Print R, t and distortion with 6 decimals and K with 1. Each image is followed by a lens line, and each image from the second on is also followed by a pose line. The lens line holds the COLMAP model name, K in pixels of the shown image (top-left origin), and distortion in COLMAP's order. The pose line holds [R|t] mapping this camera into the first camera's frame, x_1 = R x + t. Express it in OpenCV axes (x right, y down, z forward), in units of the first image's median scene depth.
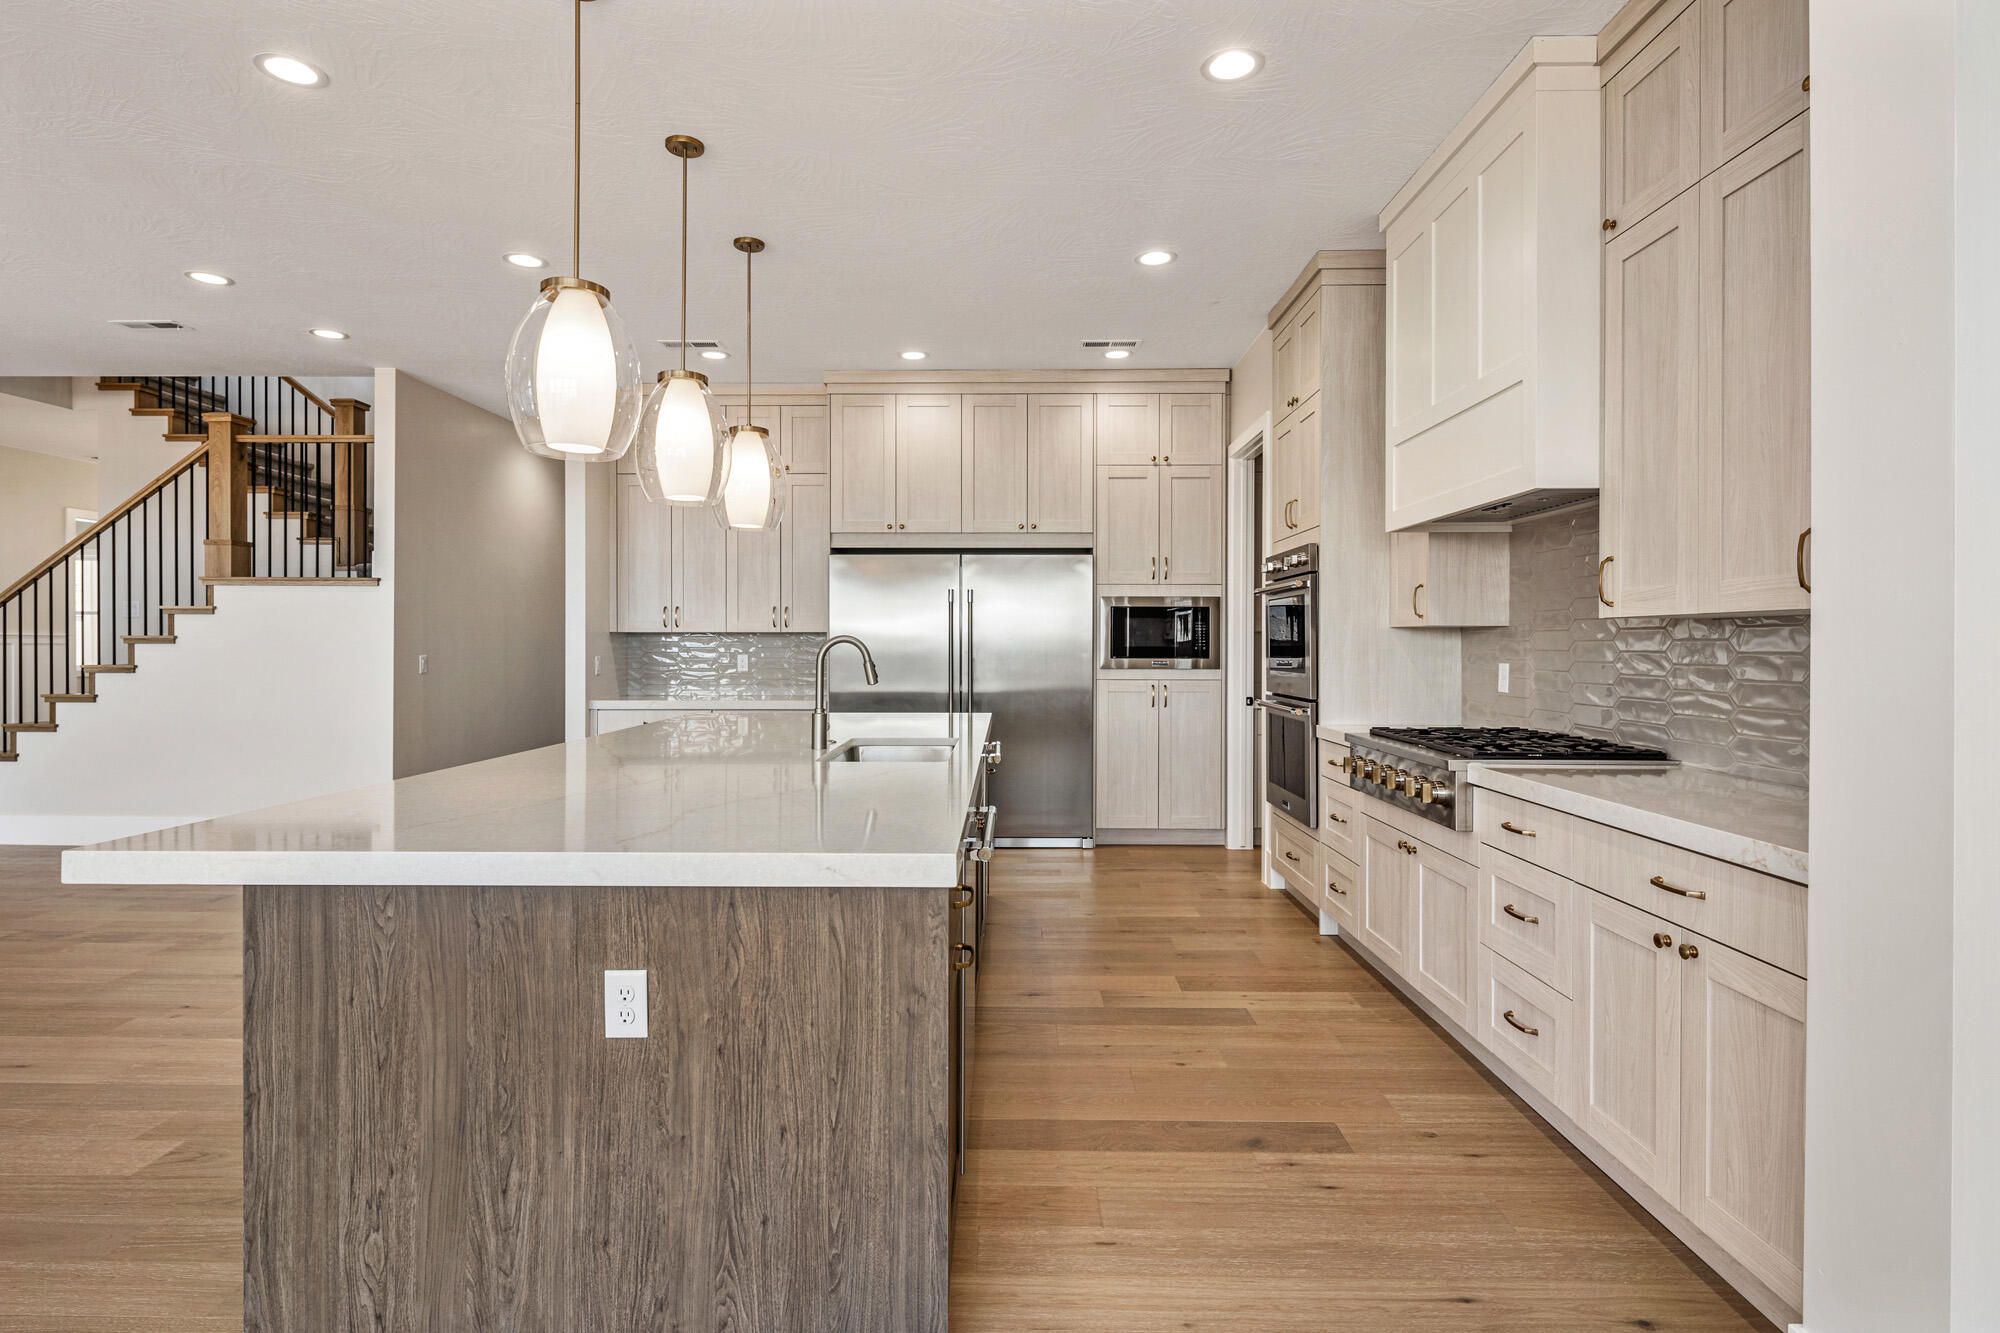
lens RADIAL K [[980.5, 0, 1002.7], [0, 980.5, 653.0], [0, 0, 1]] dist [0.004794, -0.003911]
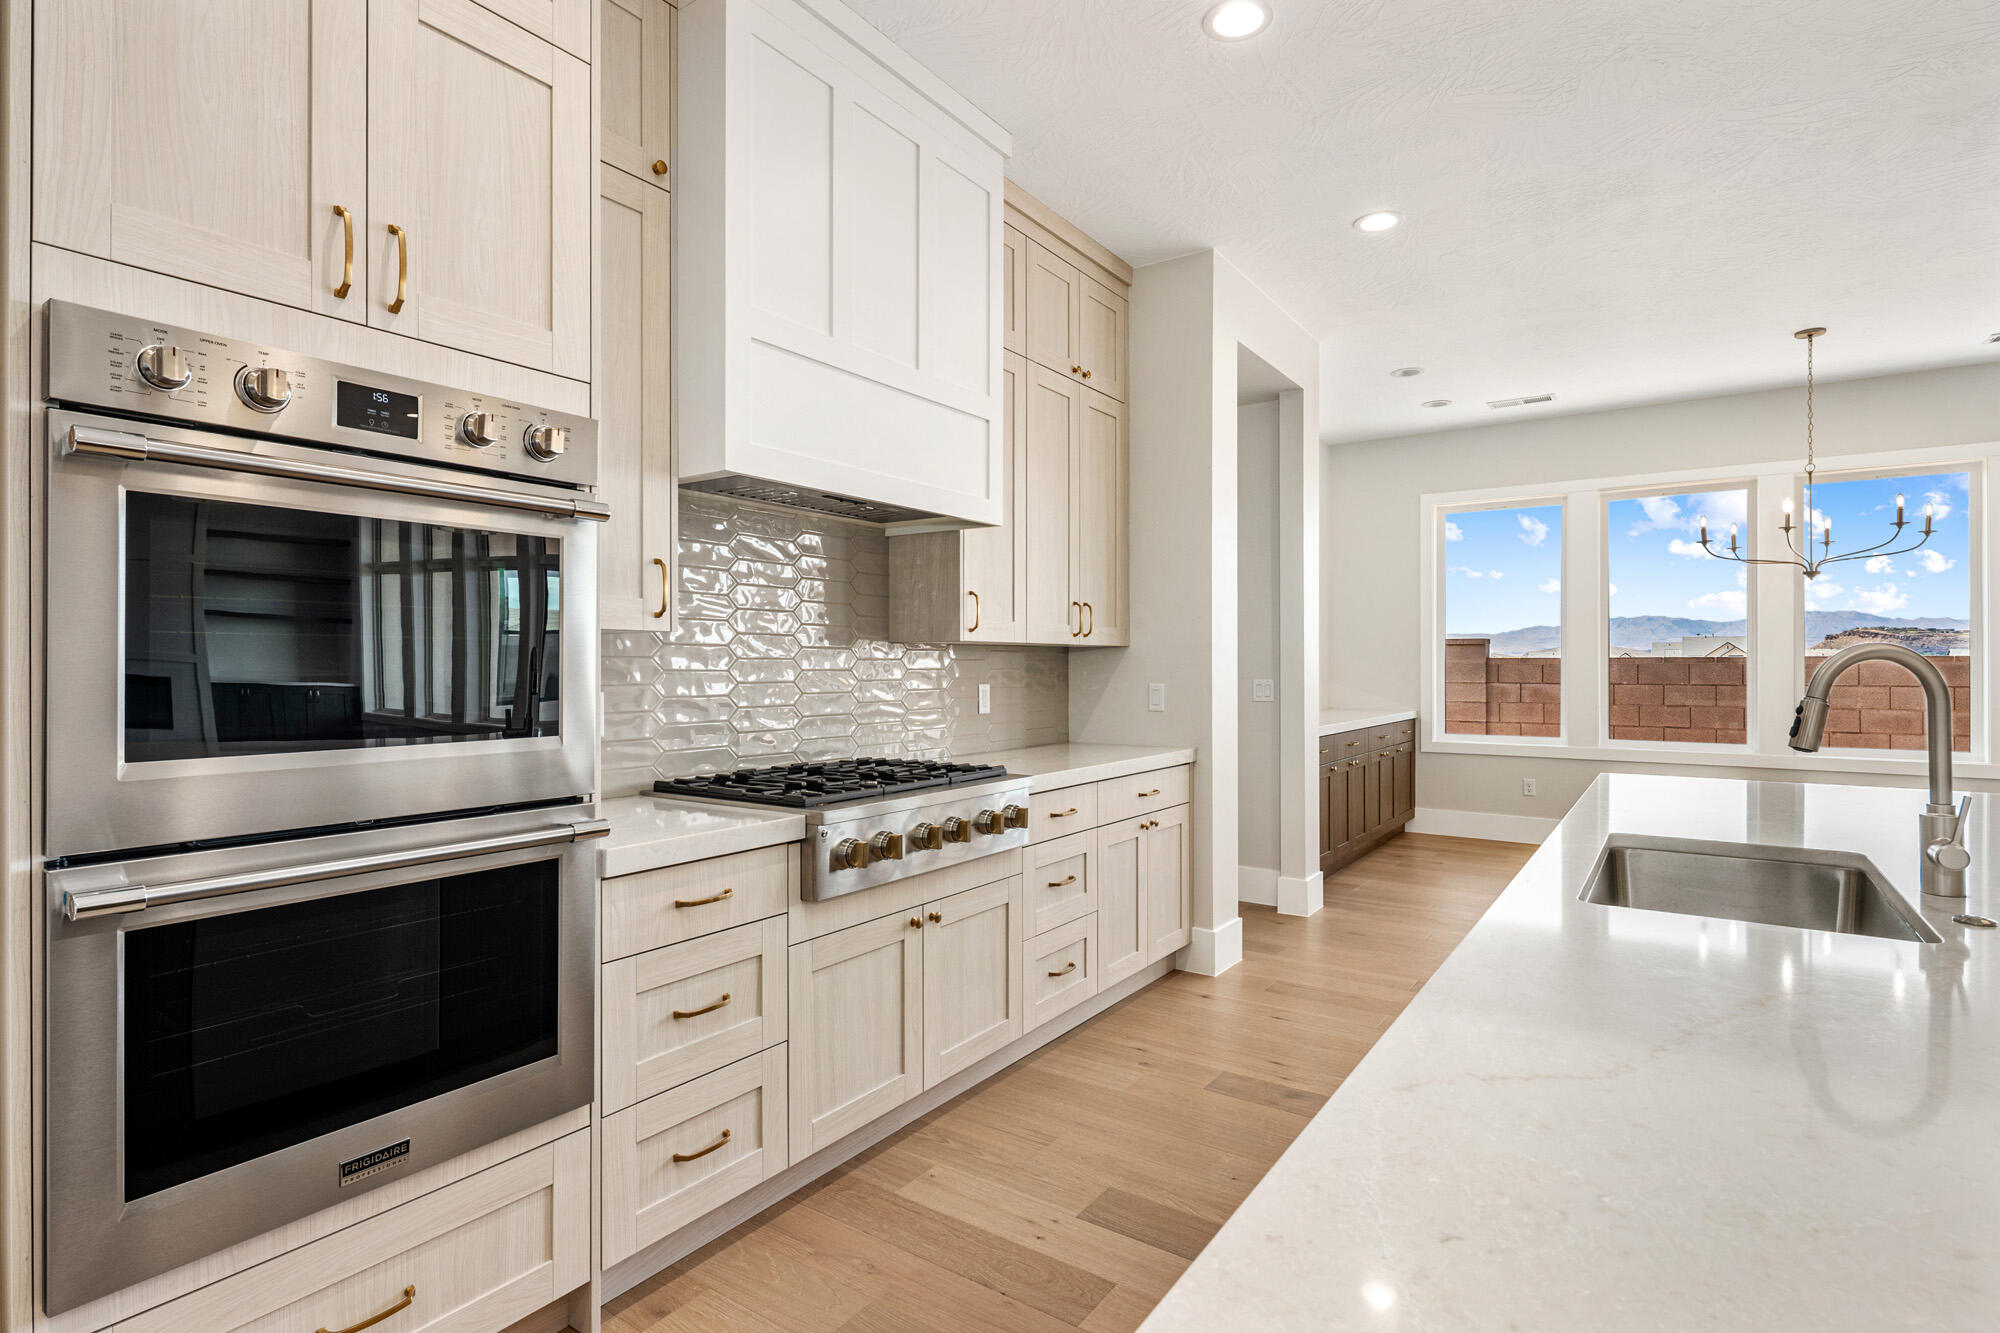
lens RADIAL K [[980.5, 0, 991.5], [0, 980.5, 666.5], [0, 0, 1]] dist [0.004794, -0.003911]
pose [[-0.822367, -0.003818, 0.568944, -0.043167], [0.002568, 0.999942, 0.010423, -0.007662], [-0.568951, 0.010033, -0.822310, 0.882262]]
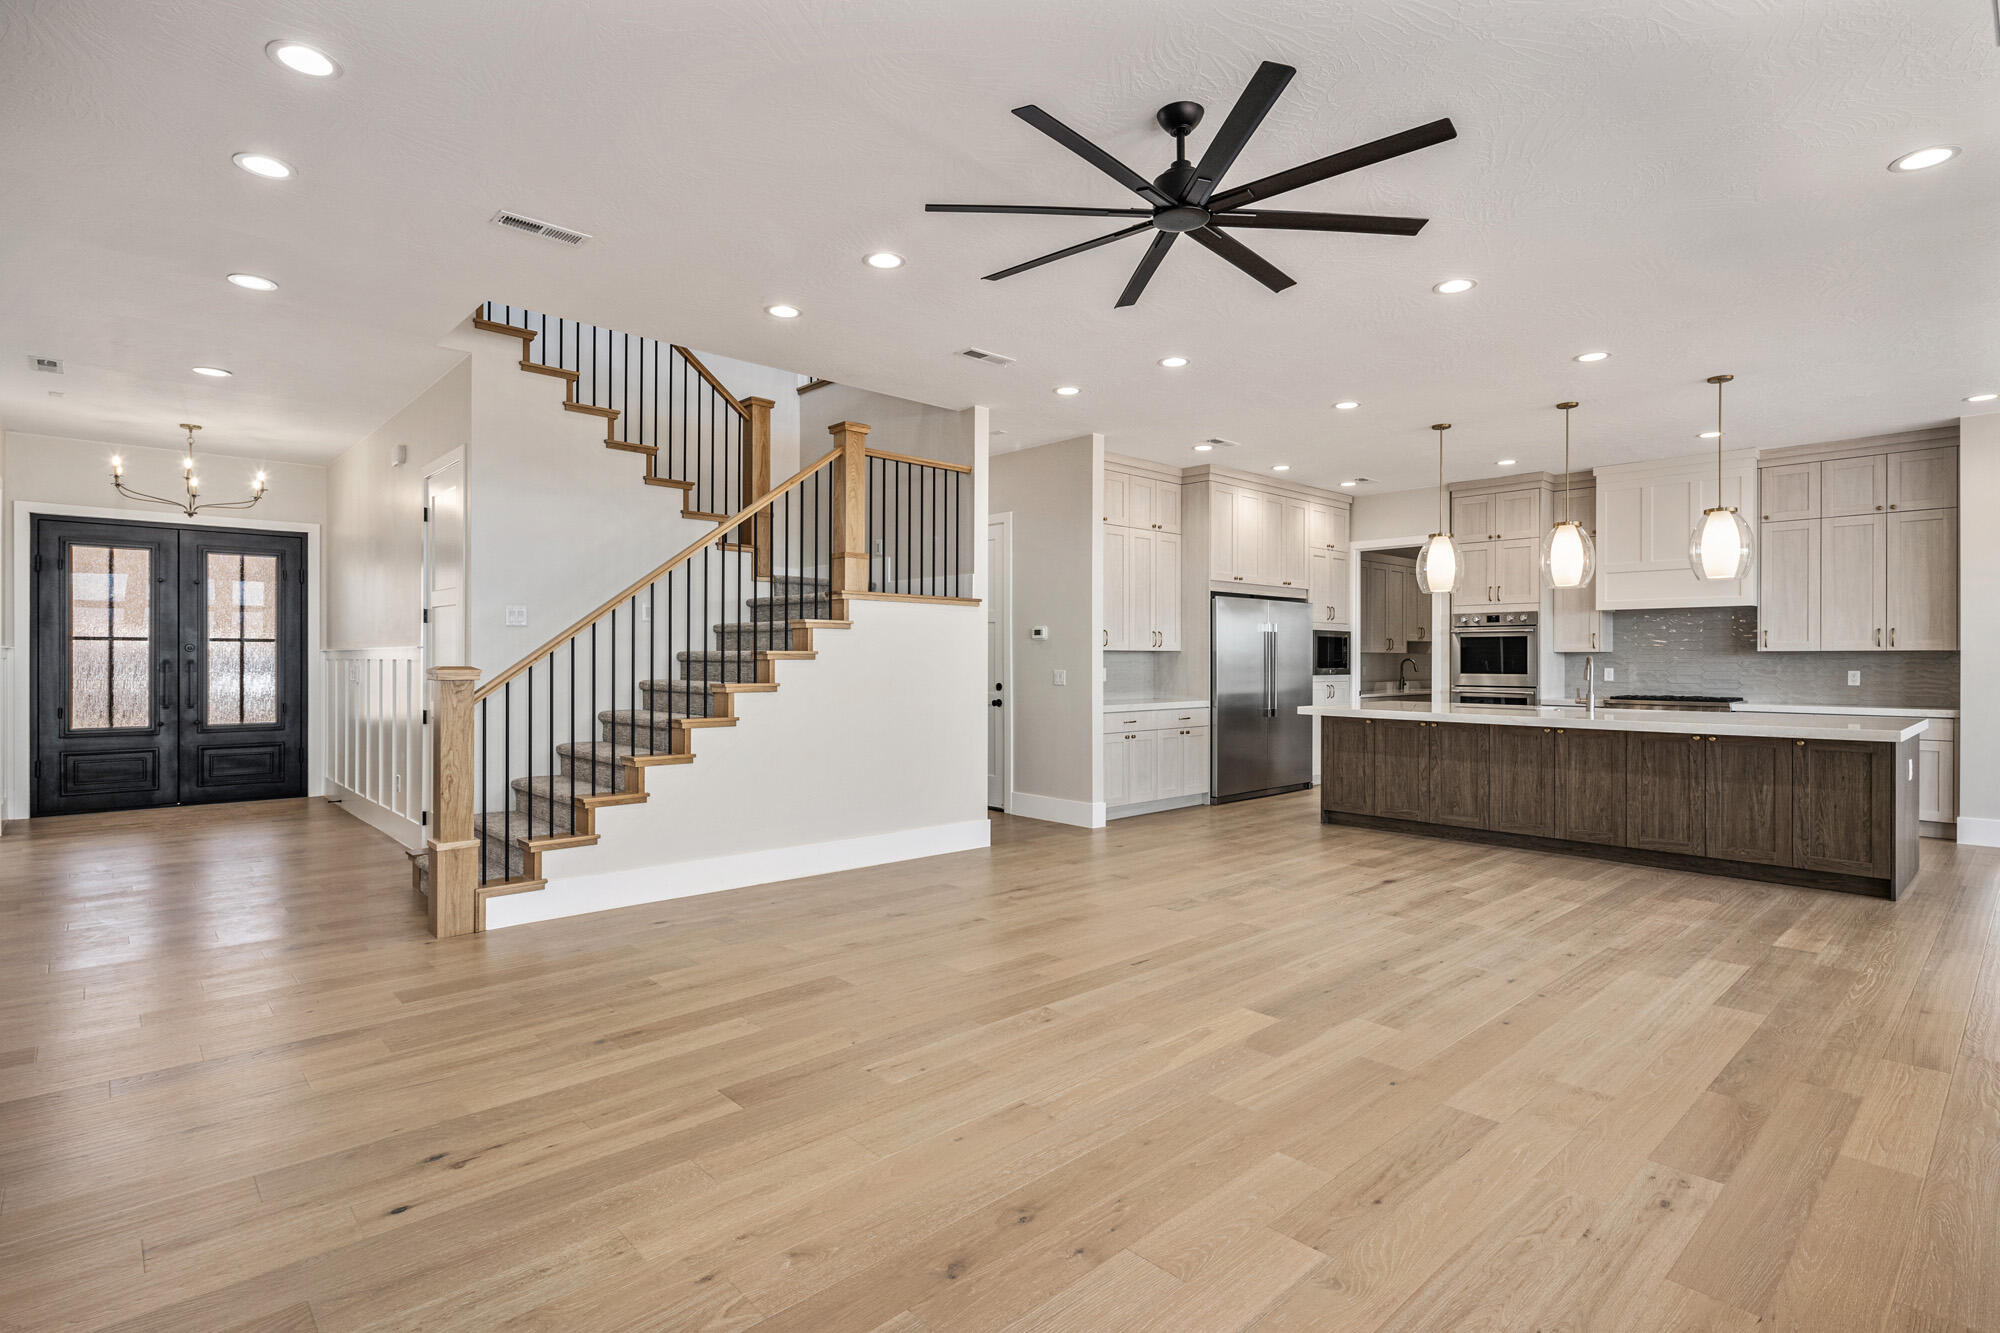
lens RADIAL K [[980.5, 0, 999.5], [0, 980.5, 662.5], [0, 0, 1]] dist [0.004794, -0.003911]
pose [[0.725416, -0.002655, 0.688306, -1.360880], [0.005890, 0.999980, -0.002350, -0.003756], [-0.688286, 0.005758, 0.725417, 0.197754]]
